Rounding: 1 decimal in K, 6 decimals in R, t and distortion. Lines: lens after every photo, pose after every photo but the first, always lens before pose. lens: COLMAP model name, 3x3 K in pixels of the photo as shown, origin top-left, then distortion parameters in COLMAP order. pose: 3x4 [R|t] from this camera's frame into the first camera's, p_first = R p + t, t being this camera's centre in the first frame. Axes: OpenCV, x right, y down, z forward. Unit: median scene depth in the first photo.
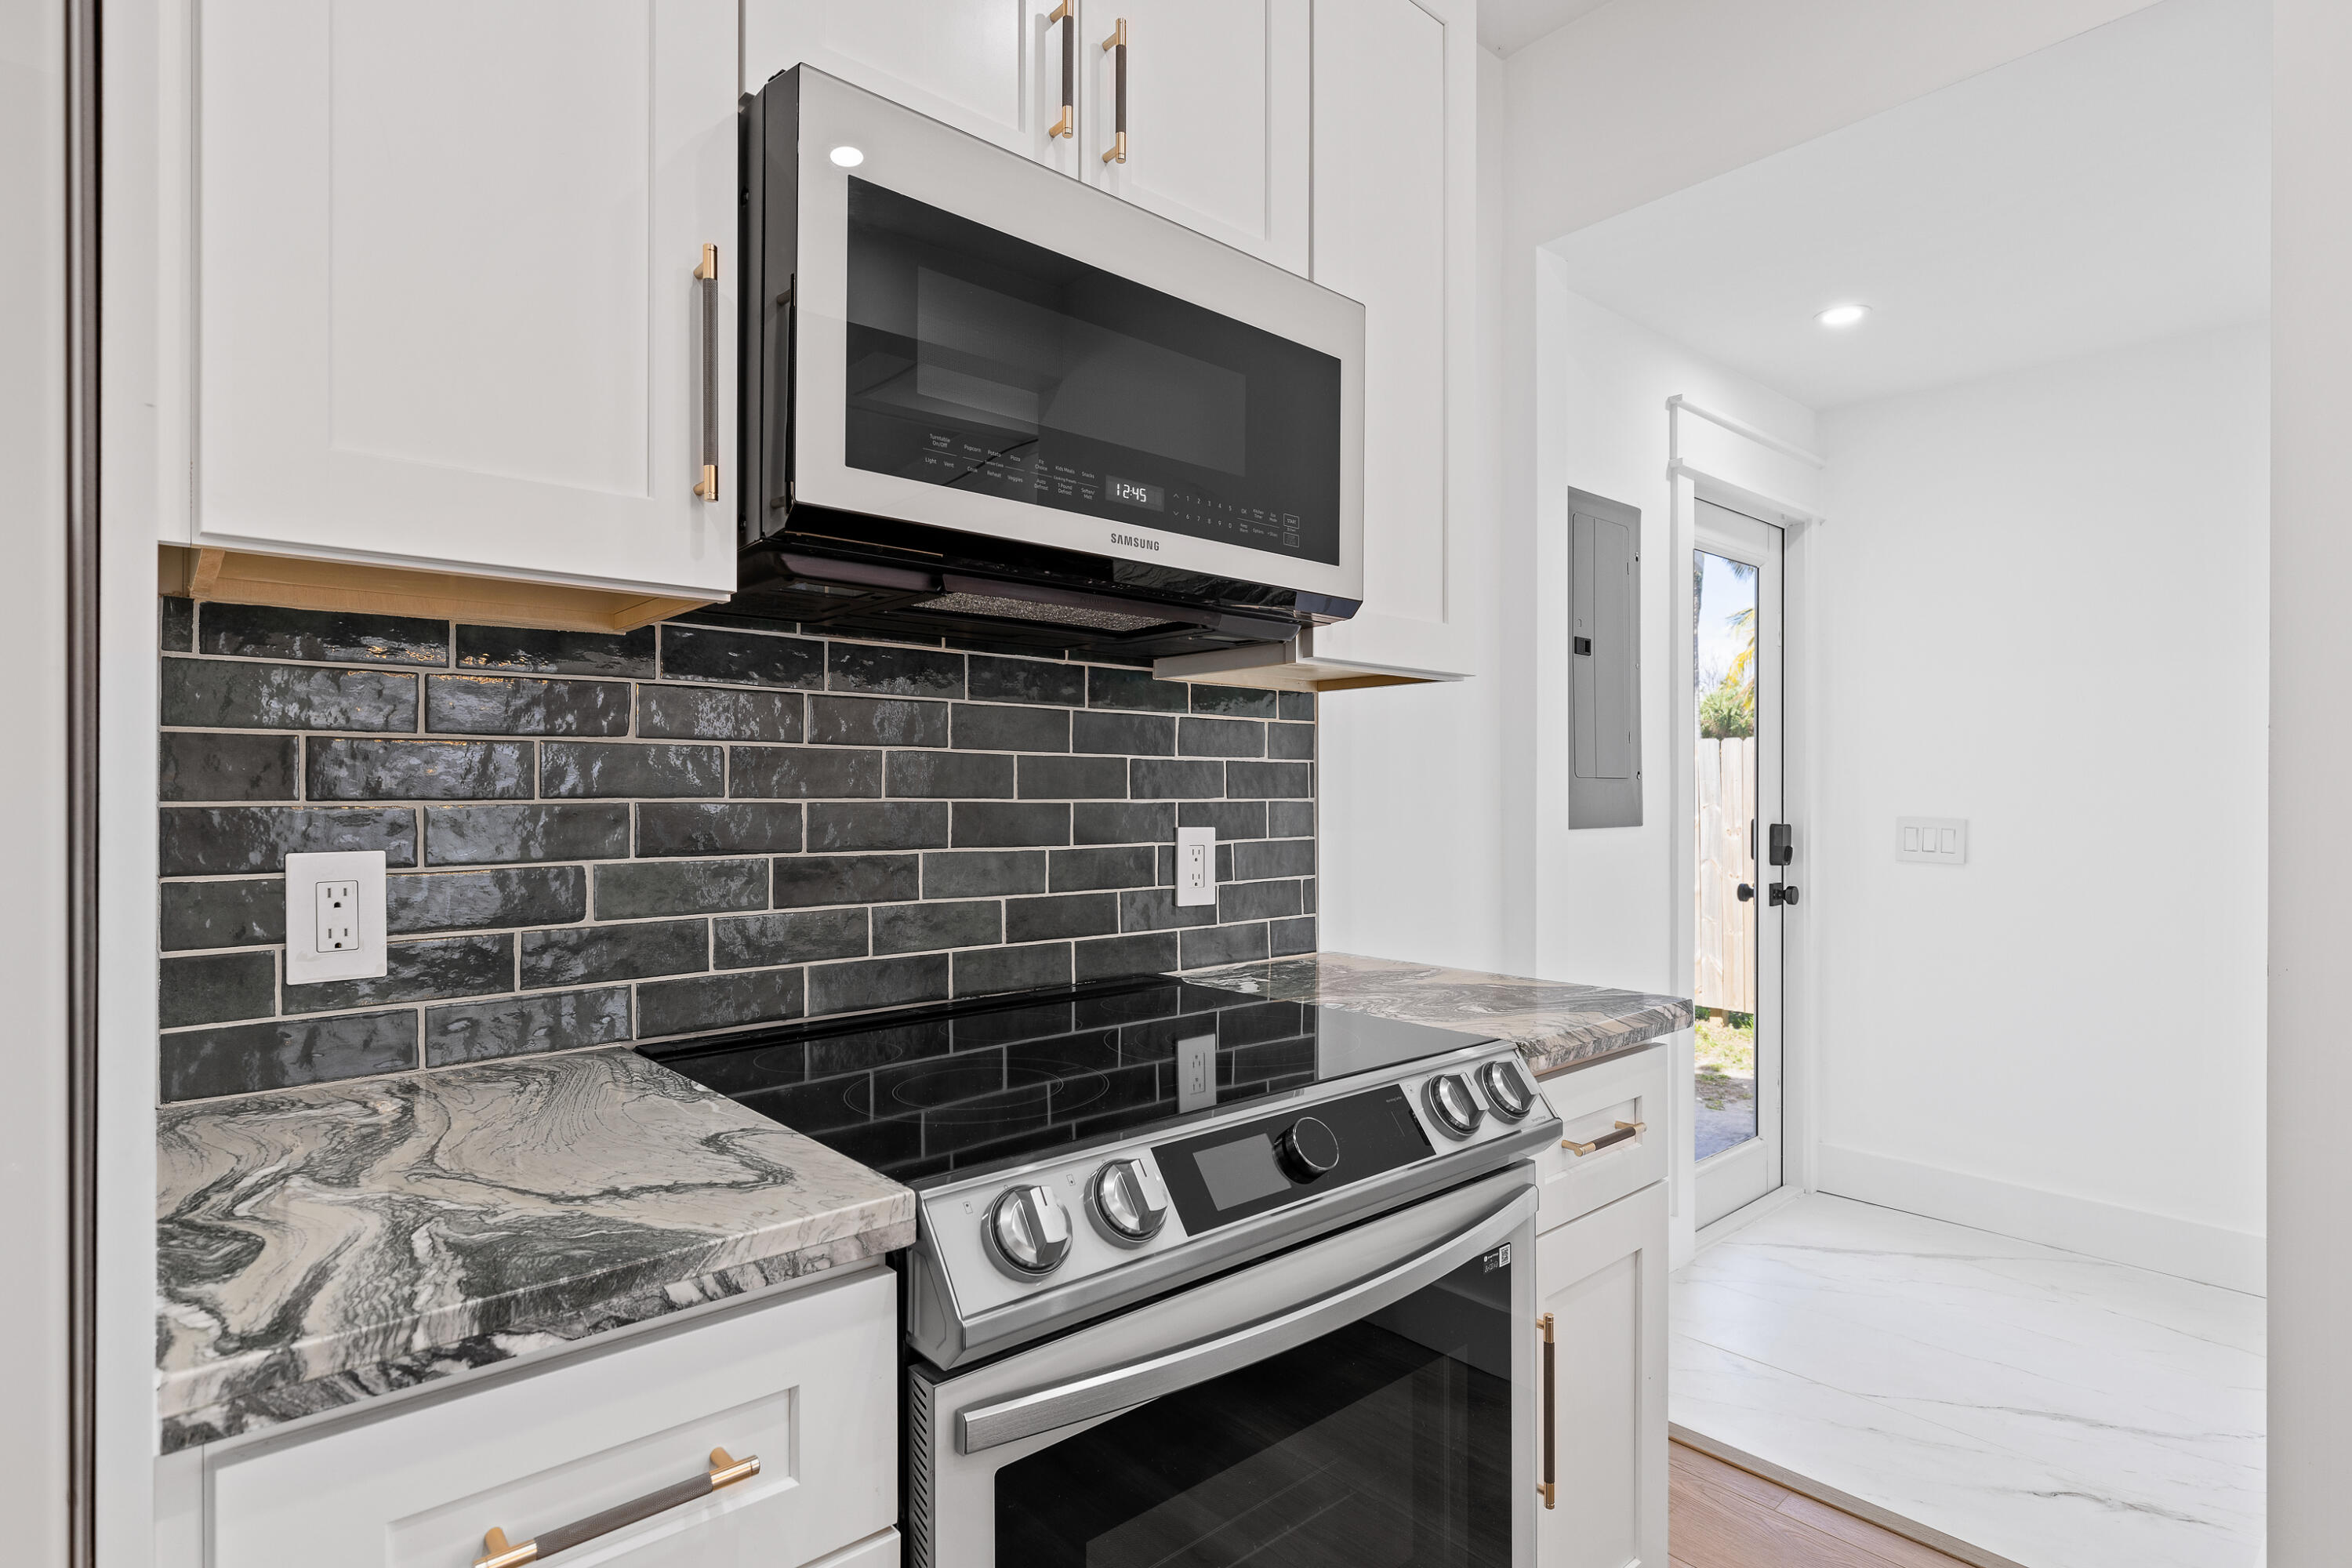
lens RADIAL K [[1200.4, 0, 1176.0], [0, 1200.4, 784.0], [0, 0, 1]] dist [0.001511, -0.000356]
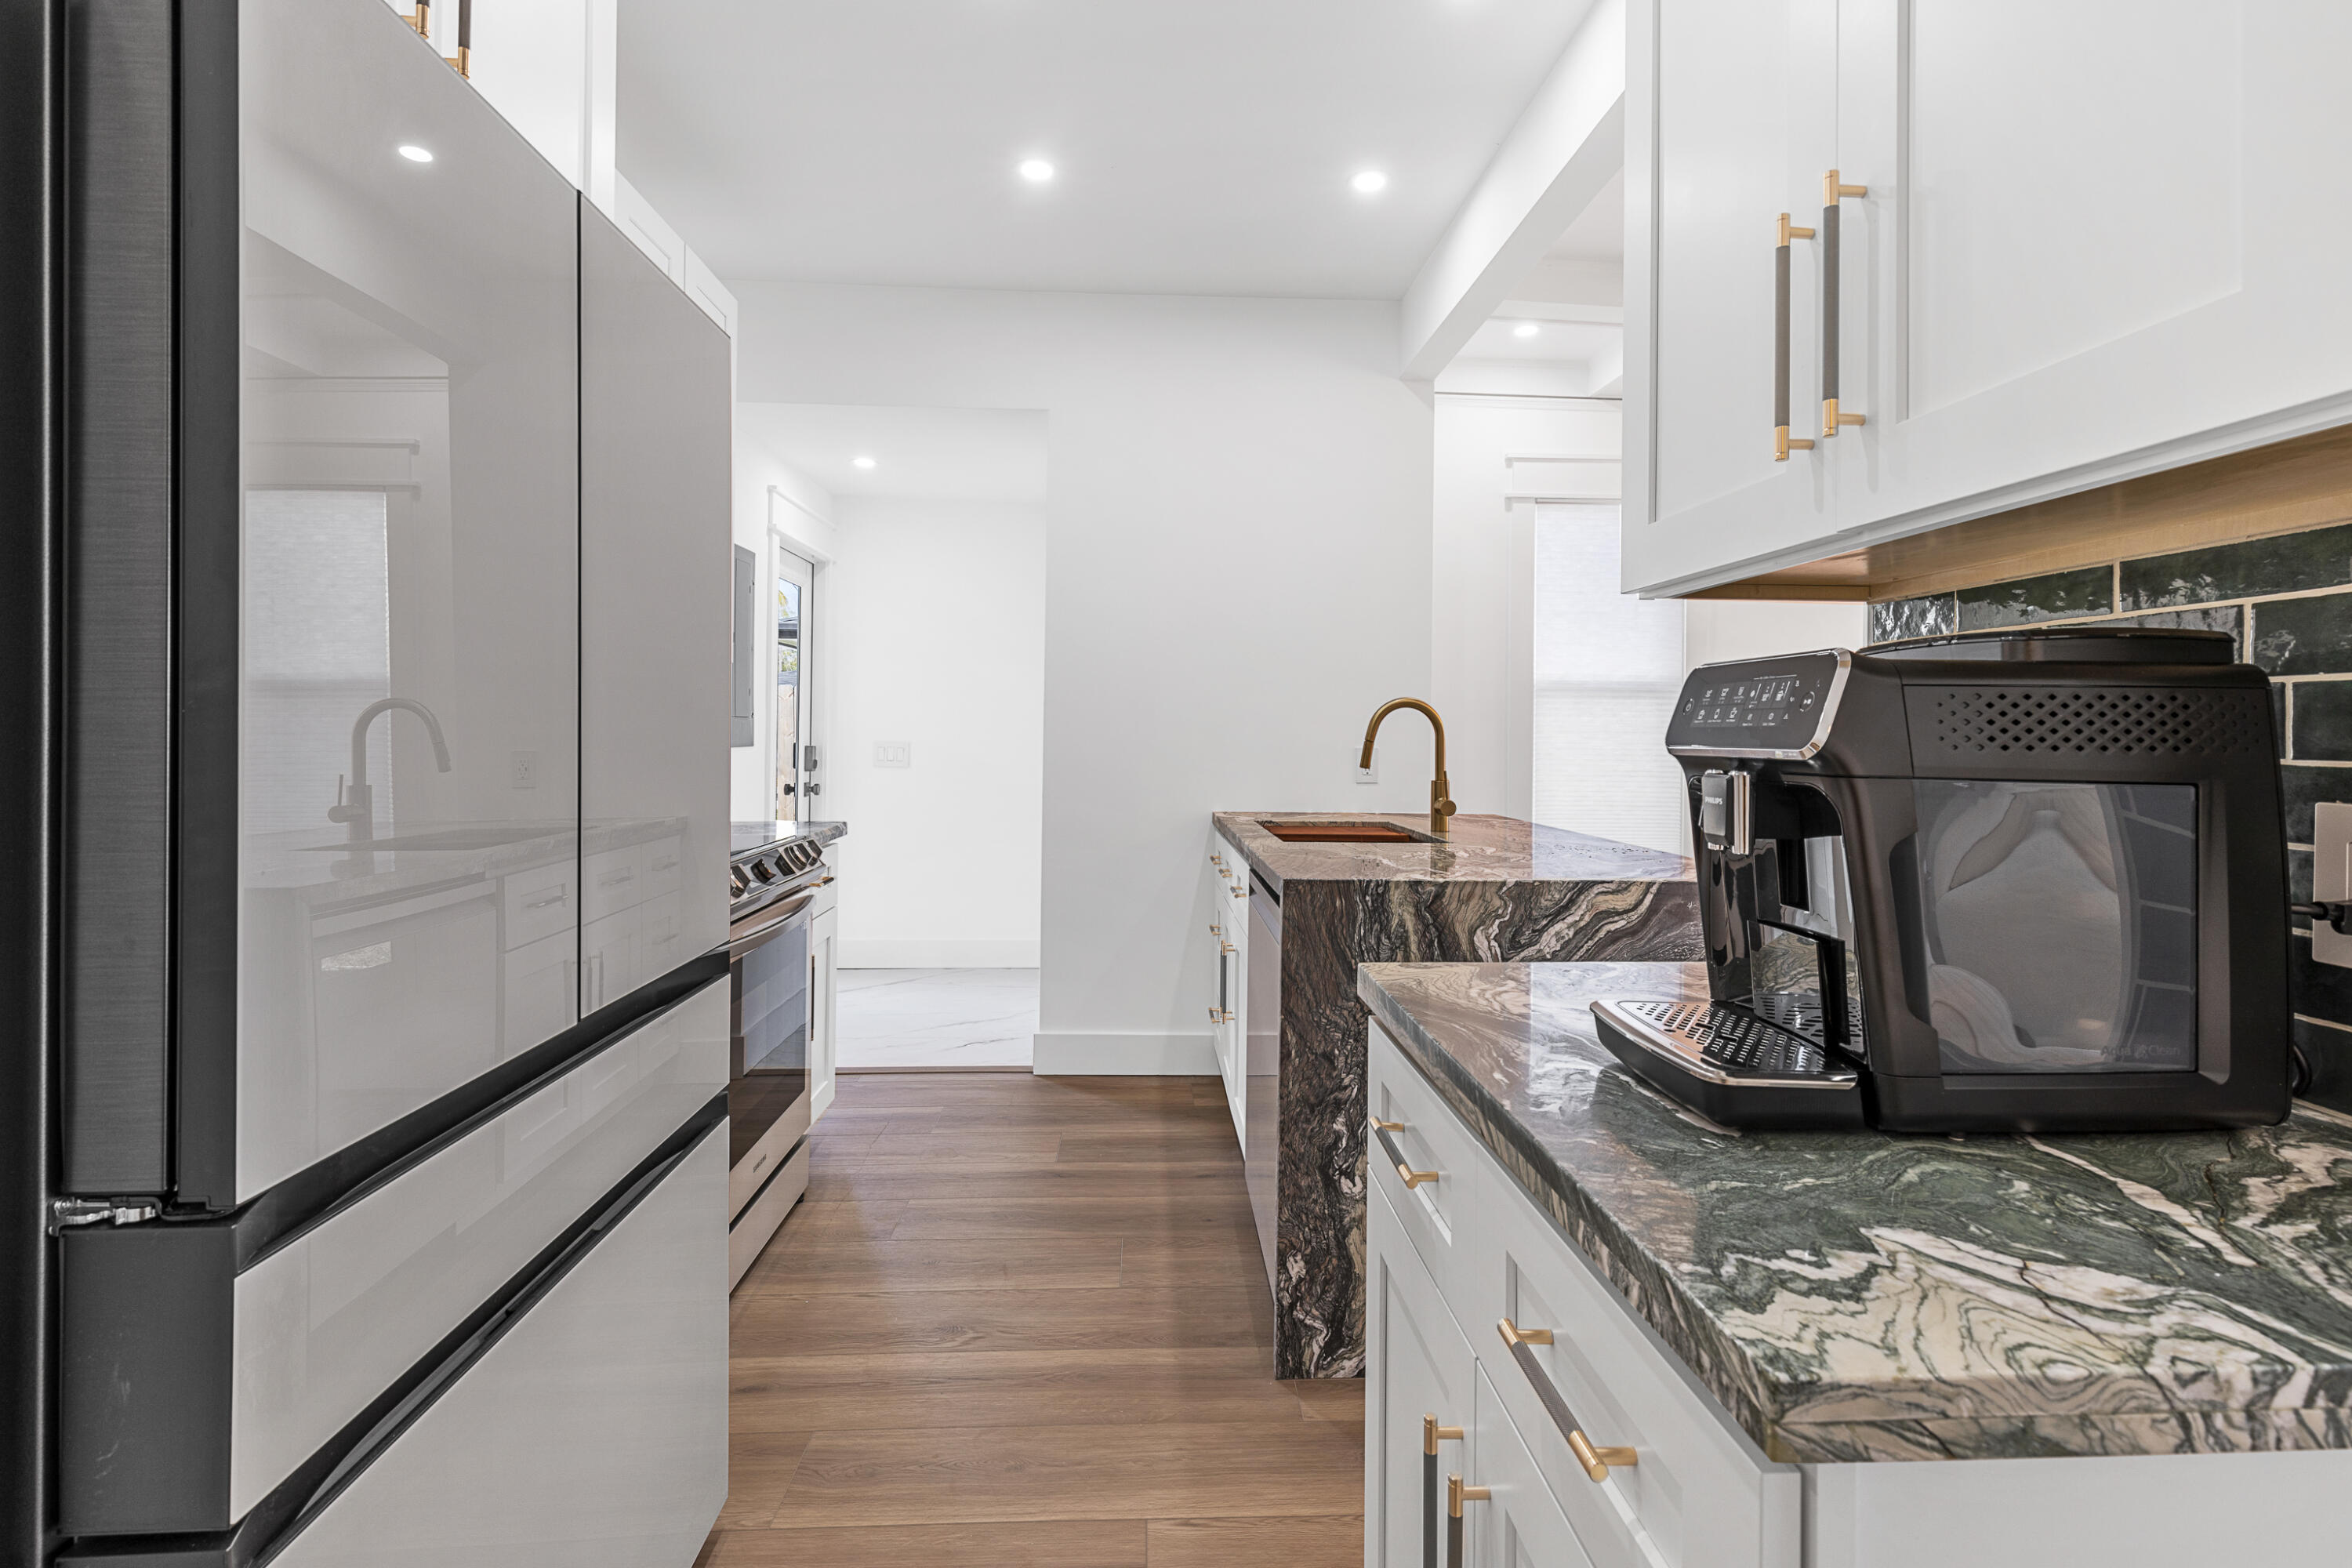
lens RADIAL K [[1095.2, 0, 1193.9], [0, 1095.2, 718.8], [0, 0, 1]] dist [0.002817, -0.000516]
pose [[0.623530, 0.012564, 0.781699, -0.335437], [-0.011930, 0.999907, -0.006554, -0.000005], [-0.781709, -0.005239, 0.623622, -0.332724]]
